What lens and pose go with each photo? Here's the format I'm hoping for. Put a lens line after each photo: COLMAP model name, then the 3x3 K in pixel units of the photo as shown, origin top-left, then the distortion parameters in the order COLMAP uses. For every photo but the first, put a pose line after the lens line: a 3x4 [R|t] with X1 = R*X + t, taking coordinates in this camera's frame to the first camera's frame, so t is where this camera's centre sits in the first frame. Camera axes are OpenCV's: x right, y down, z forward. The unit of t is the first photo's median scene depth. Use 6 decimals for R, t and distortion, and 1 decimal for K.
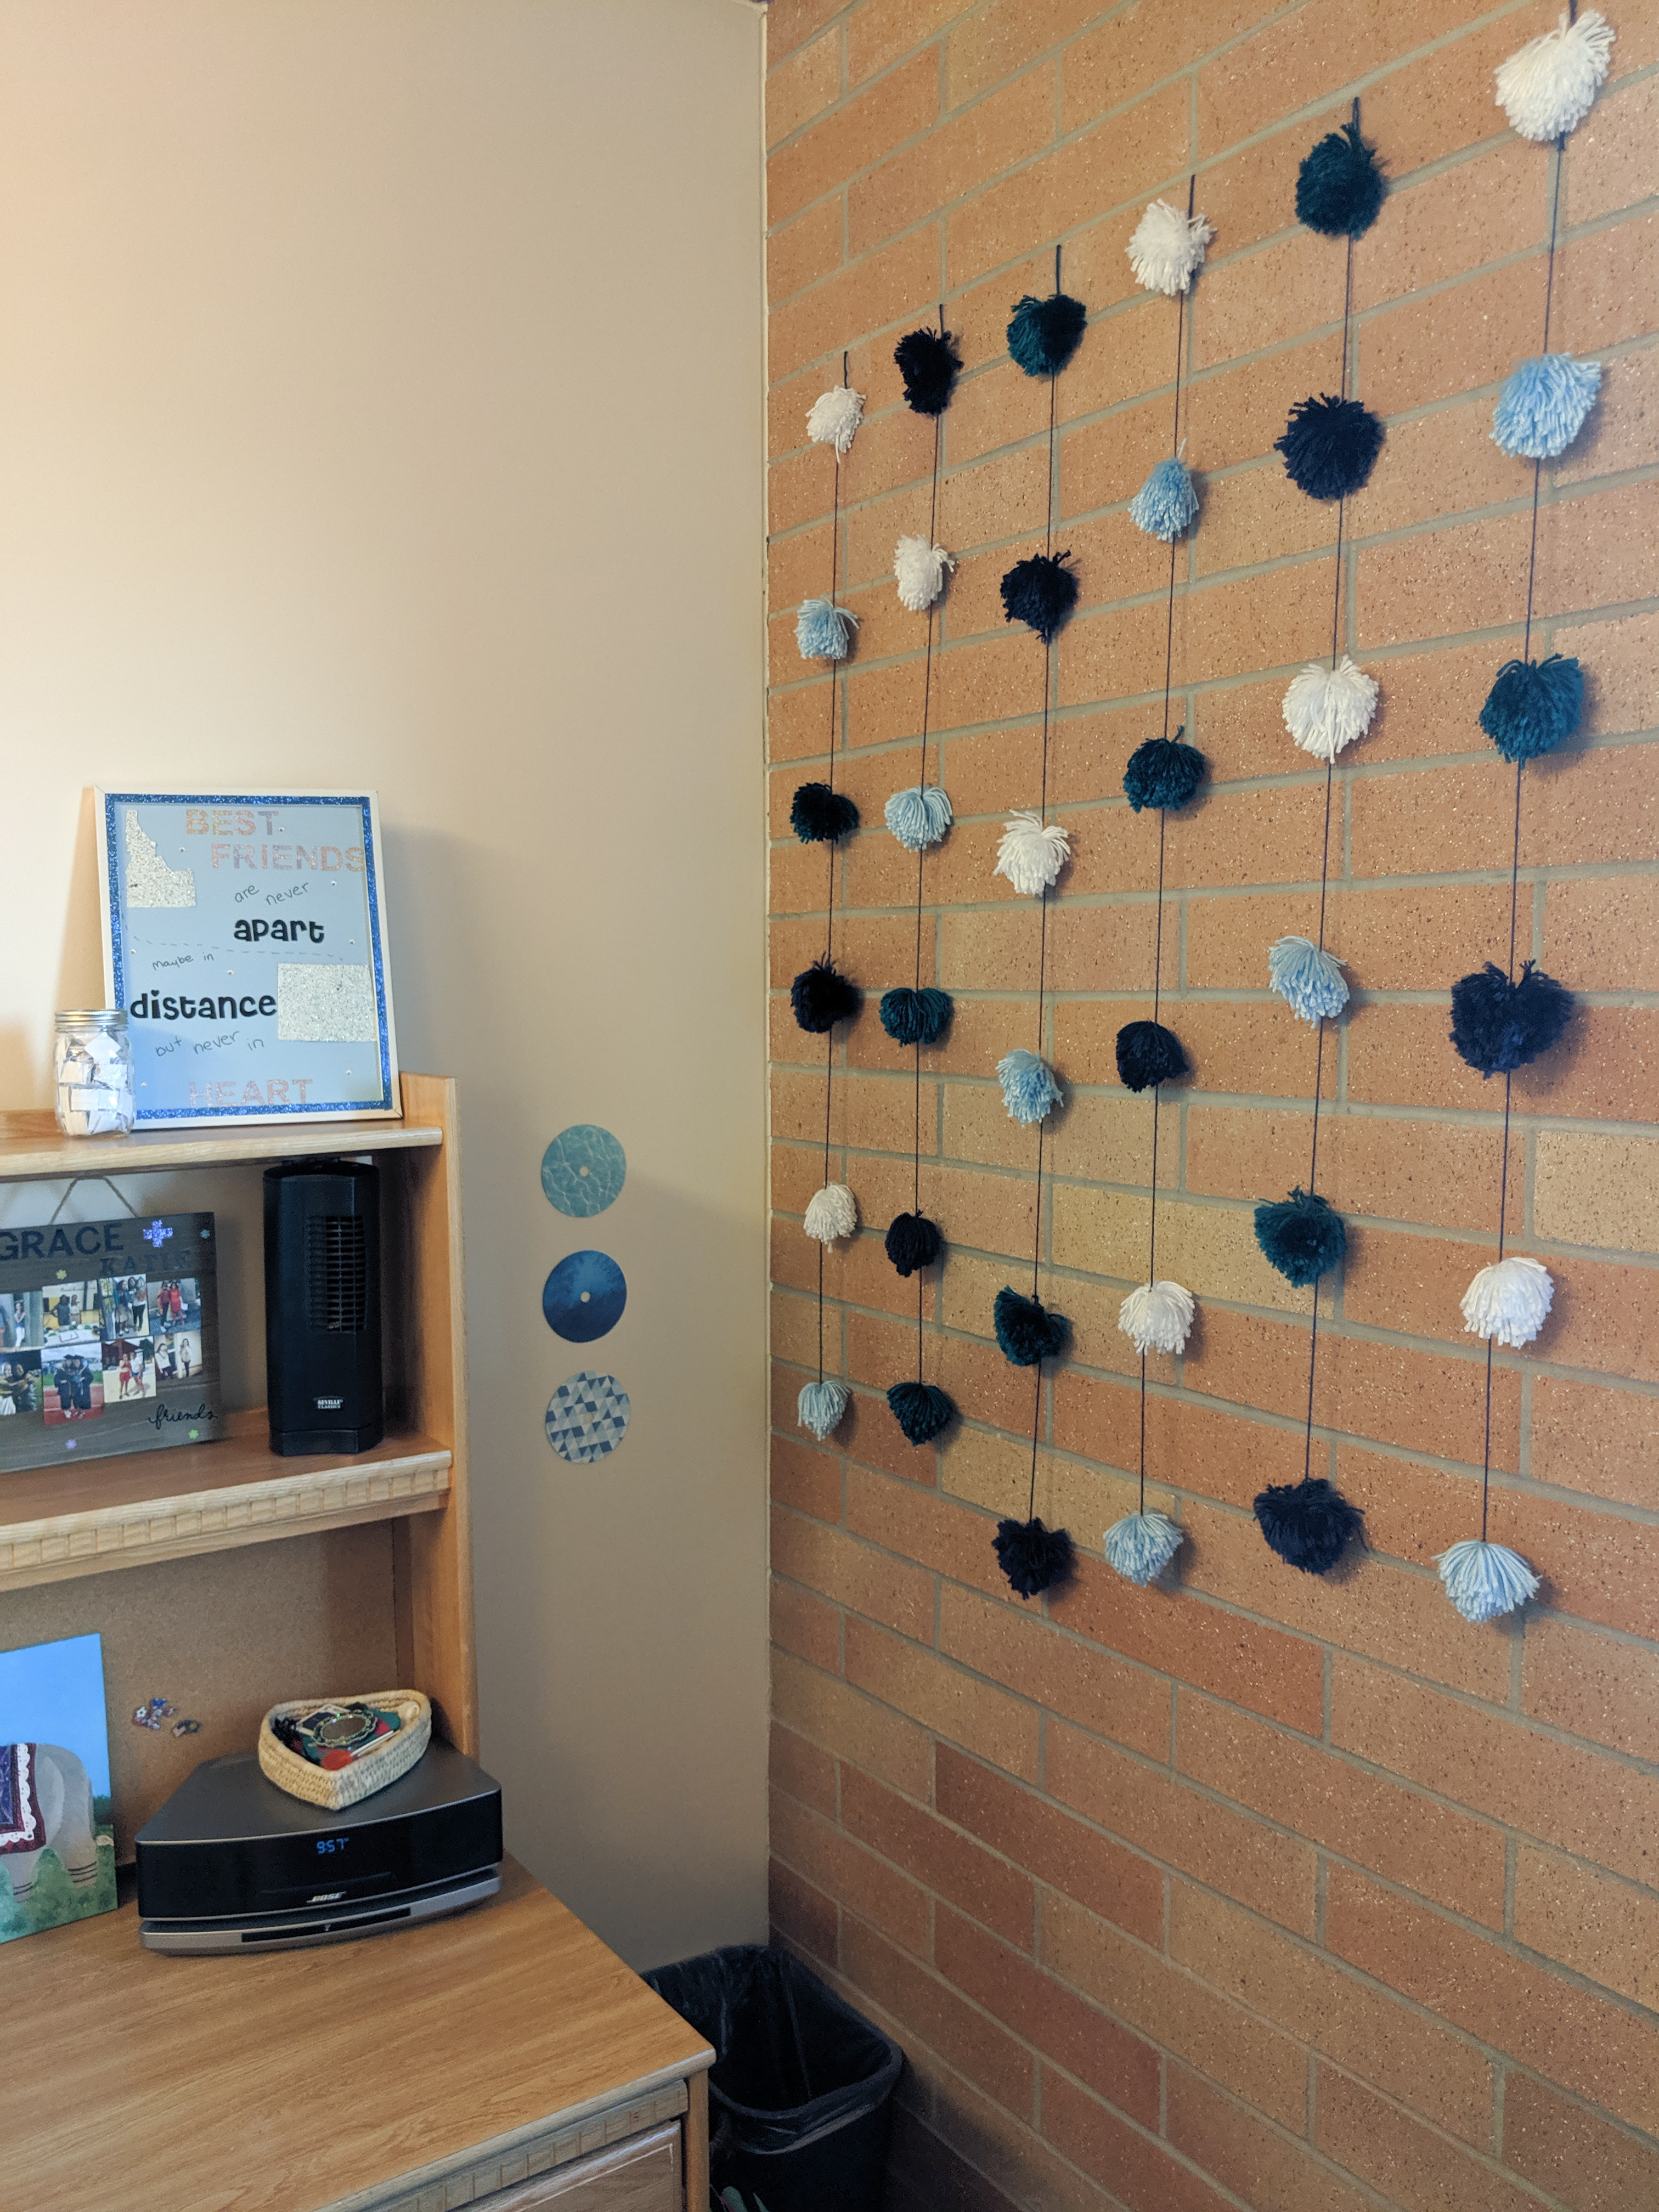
lens RADIAL K [[1815.6, 0, 835.7], [0, 1815.6, 1064.5], [0, 0, 1]] dist [-0.005395, 0.048805]
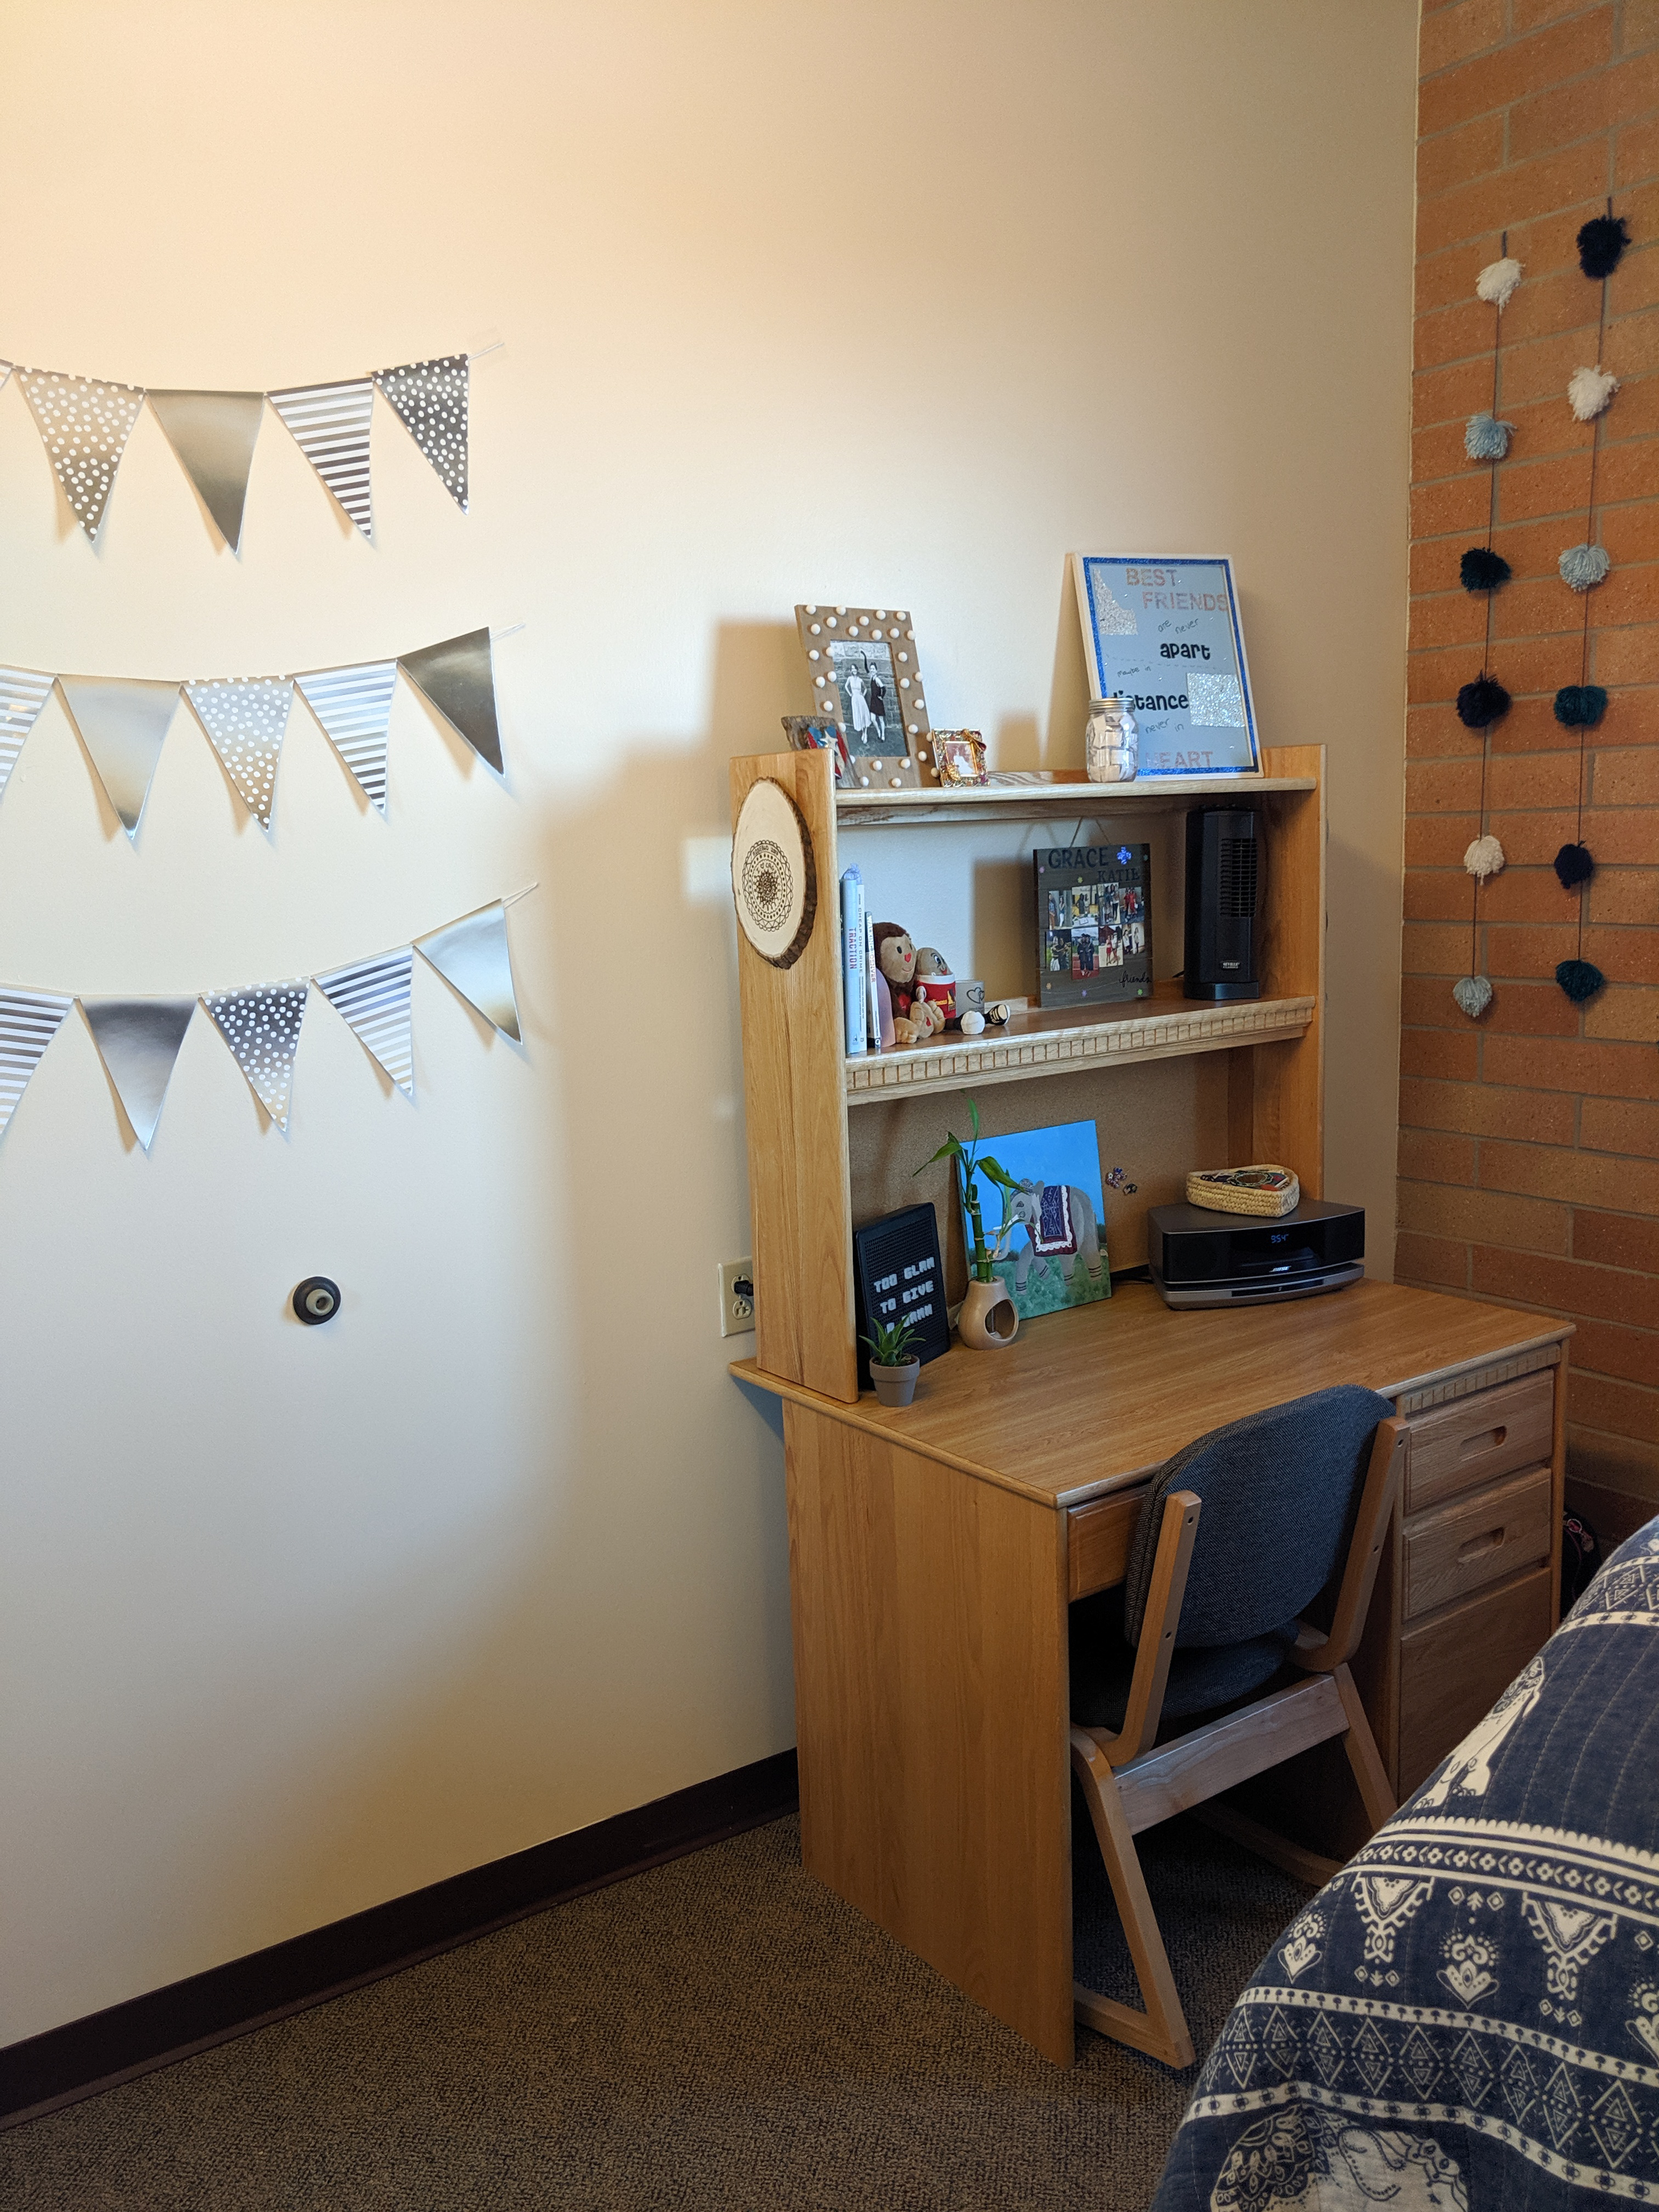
lens RADIAL K [[1815.6, 0, 835.7], [0, 1815.6, 1064.5], [0, 0, 1]] dist [-0.005395, 0.048805]
pose [[0.999107, -0.030713, 0.029013, -0.643369], [0.028432, 0.996703, 0.075994, 0.140704], [-0.031251, -0.075101, 0.996686, -0.484756]]
